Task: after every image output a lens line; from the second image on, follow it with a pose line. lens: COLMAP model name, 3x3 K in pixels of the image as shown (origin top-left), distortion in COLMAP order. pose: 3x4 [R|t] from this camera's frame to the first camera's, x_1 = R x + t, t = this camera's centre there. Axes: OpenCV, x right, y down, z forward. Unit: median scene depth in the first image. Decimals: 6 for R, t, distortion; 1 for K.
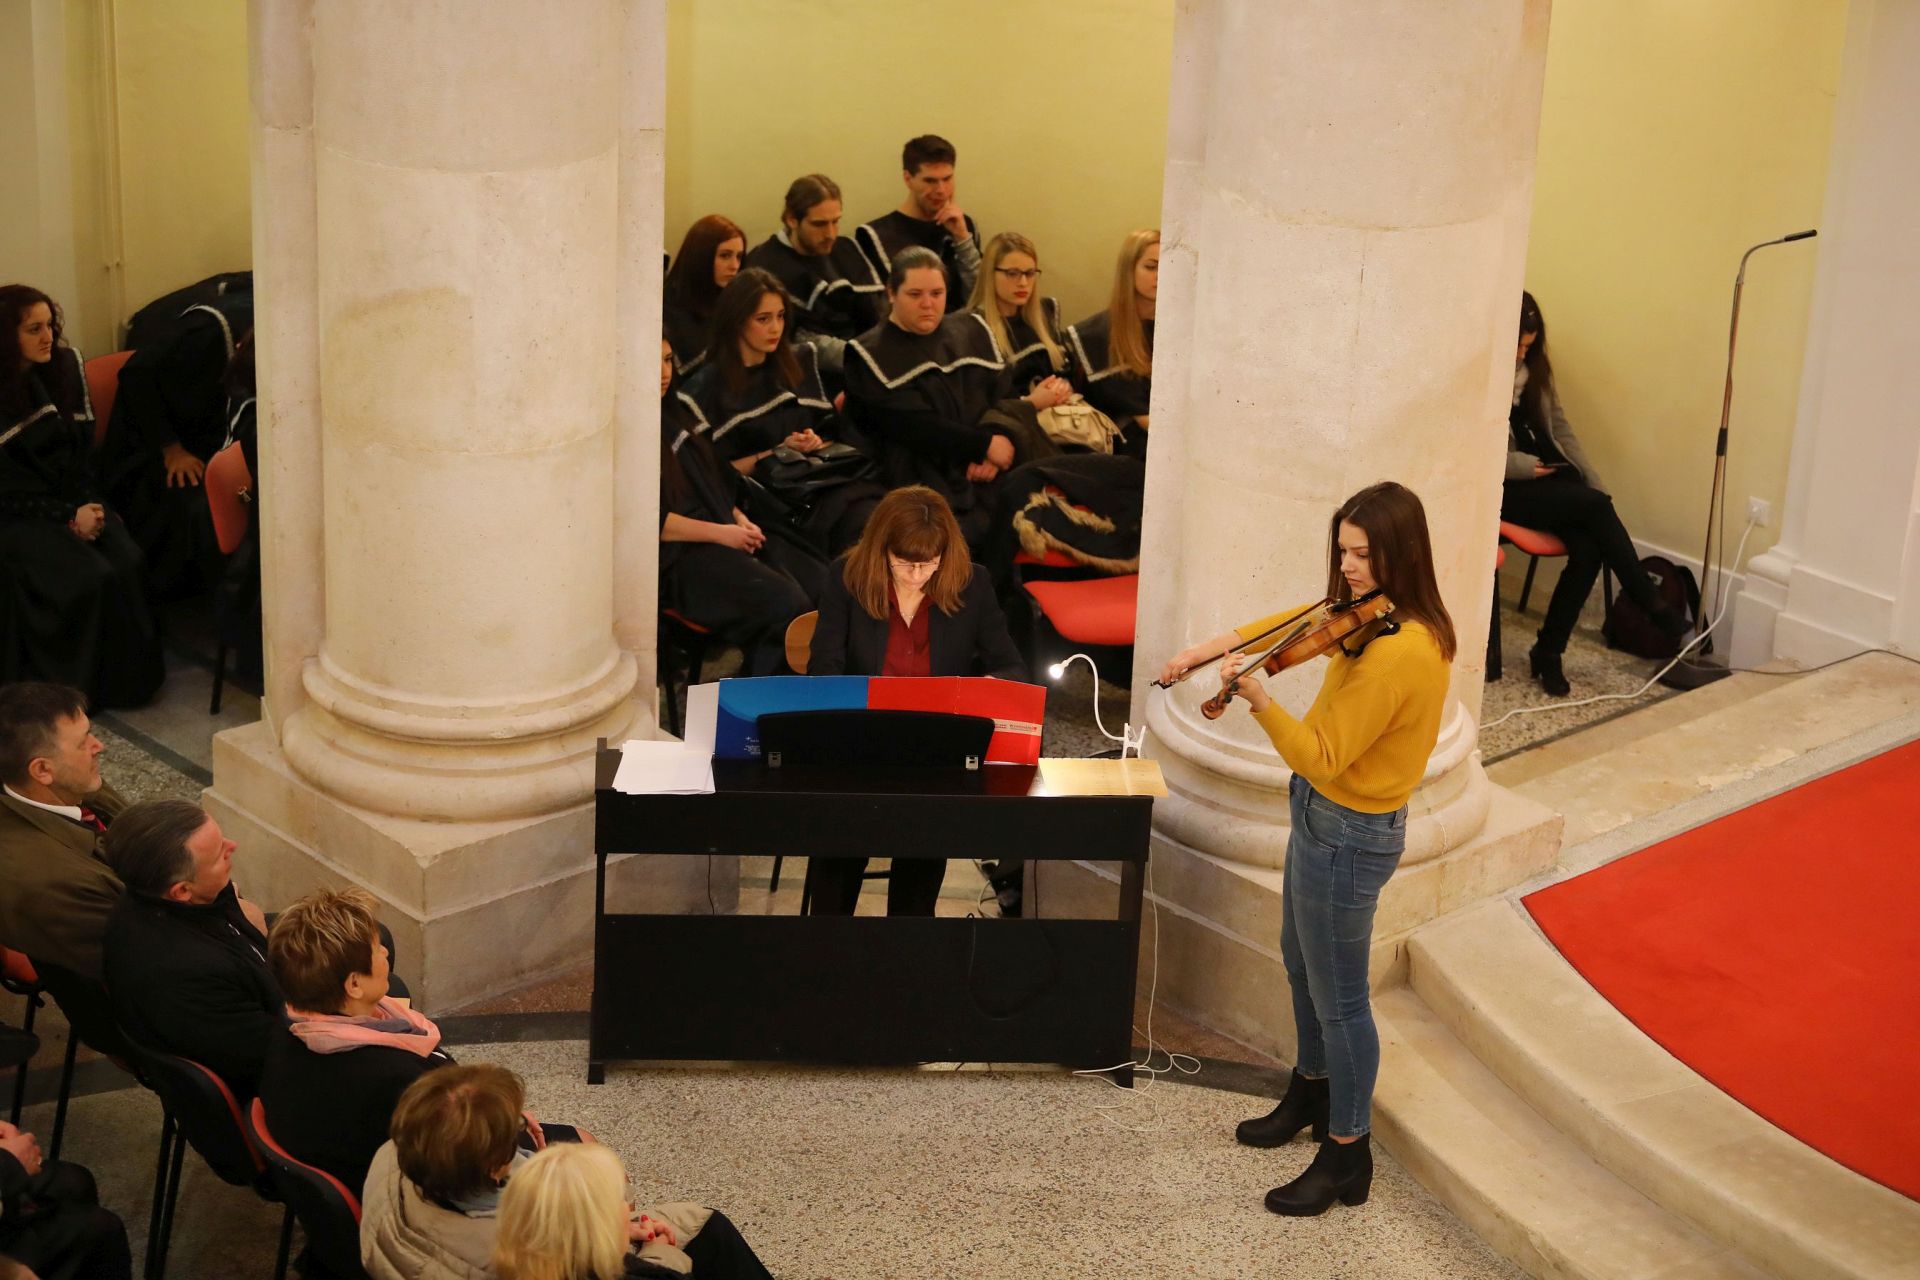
lens RADIAL K [[3864.9, 0, 960.0], [0, 3864.9, 640.0], [0, 0, 1]] dist [0.039319, 0.034734]
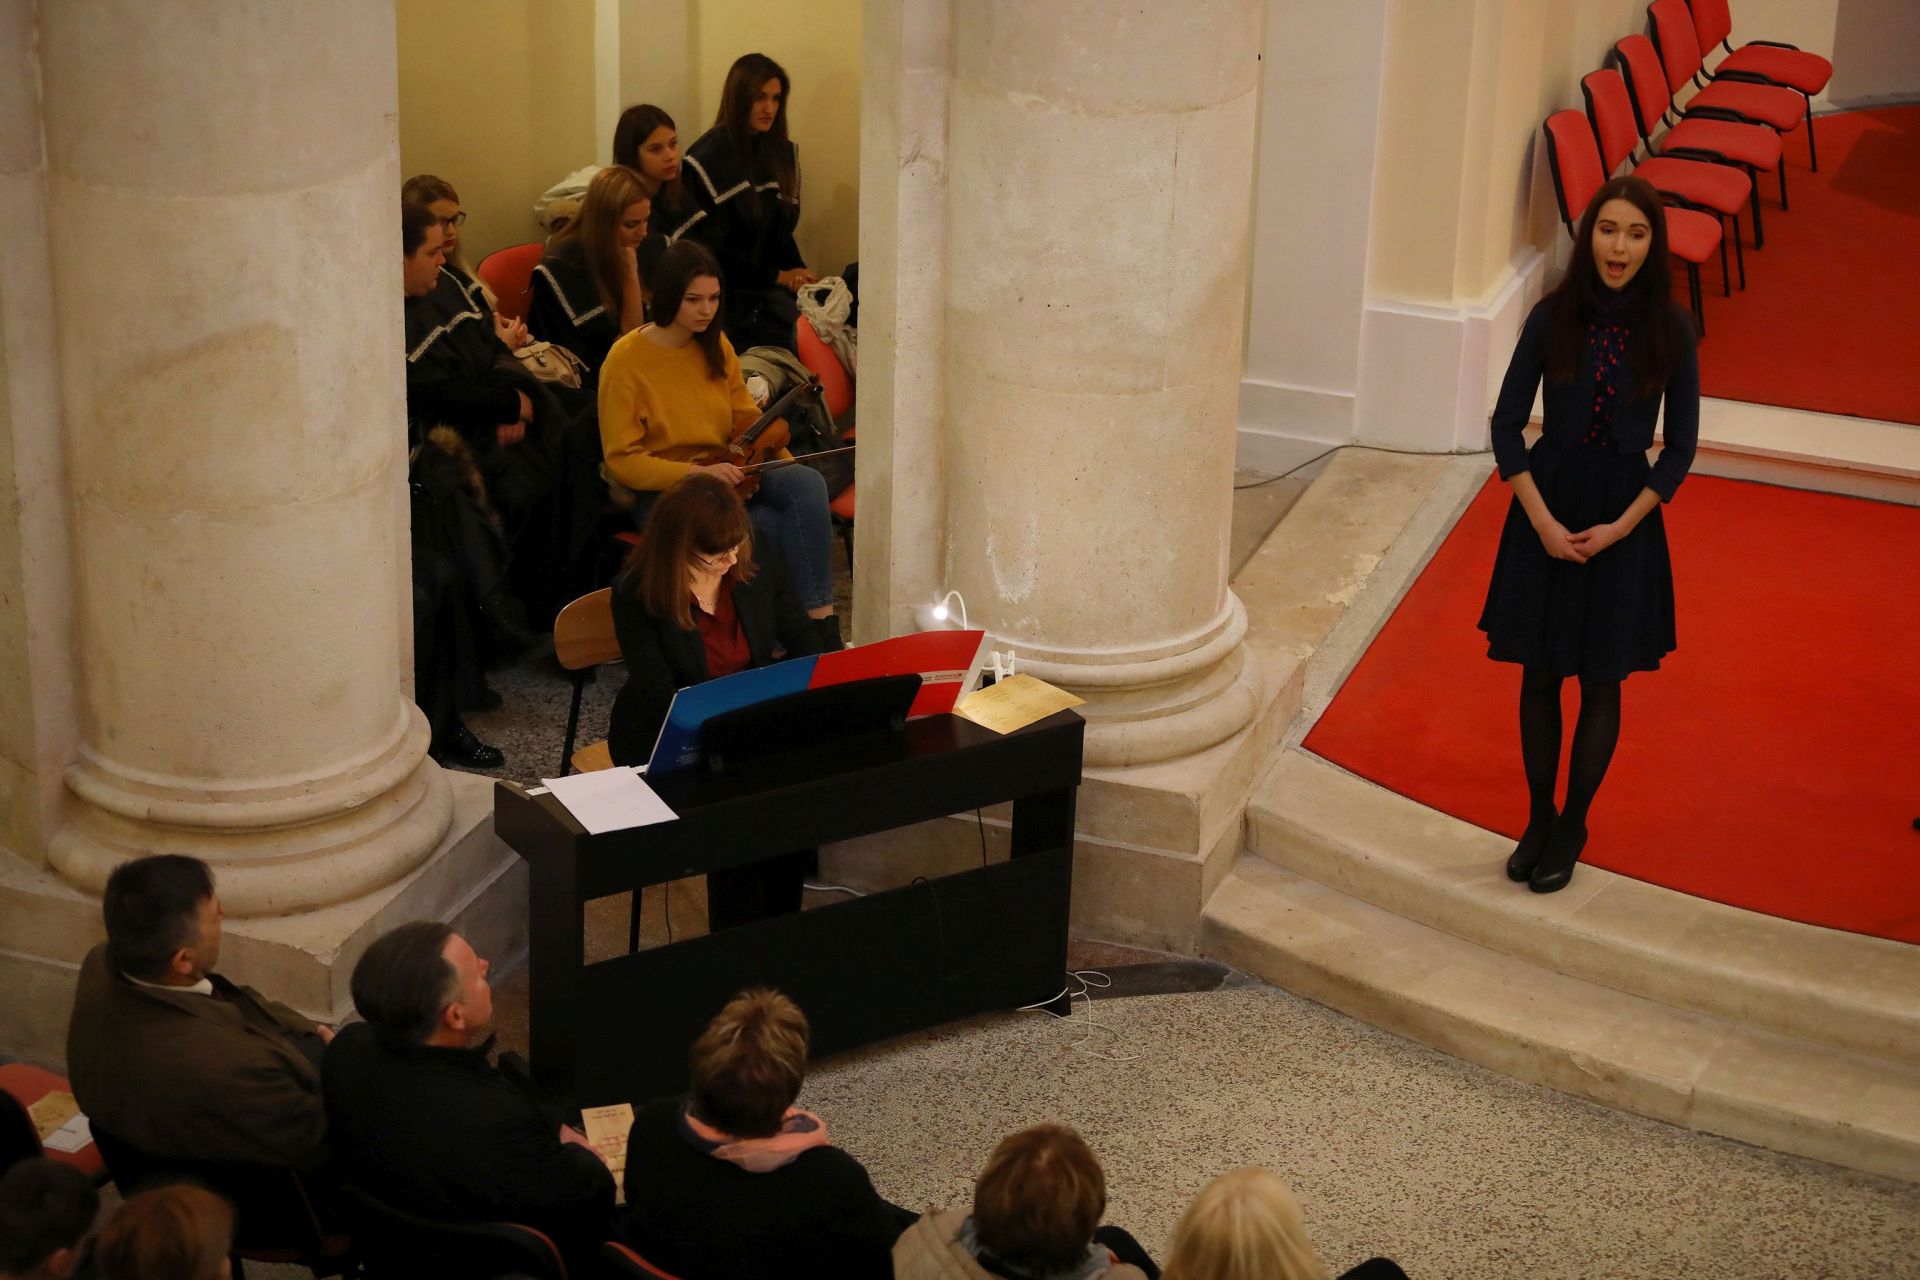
lens RADIAL K [[3910.4, 0, 960.0], [0, 3910.4, 640.0], [0, 0, 1]] dist [0.074901, 0.301859]
pose [[0.887610, -0.198223, 0.415759, -0.377294], [0.179424, 0.980157, 0.084258, -0.066492], [-0.424211, -0.000191, 0.905563, 0.113754]]
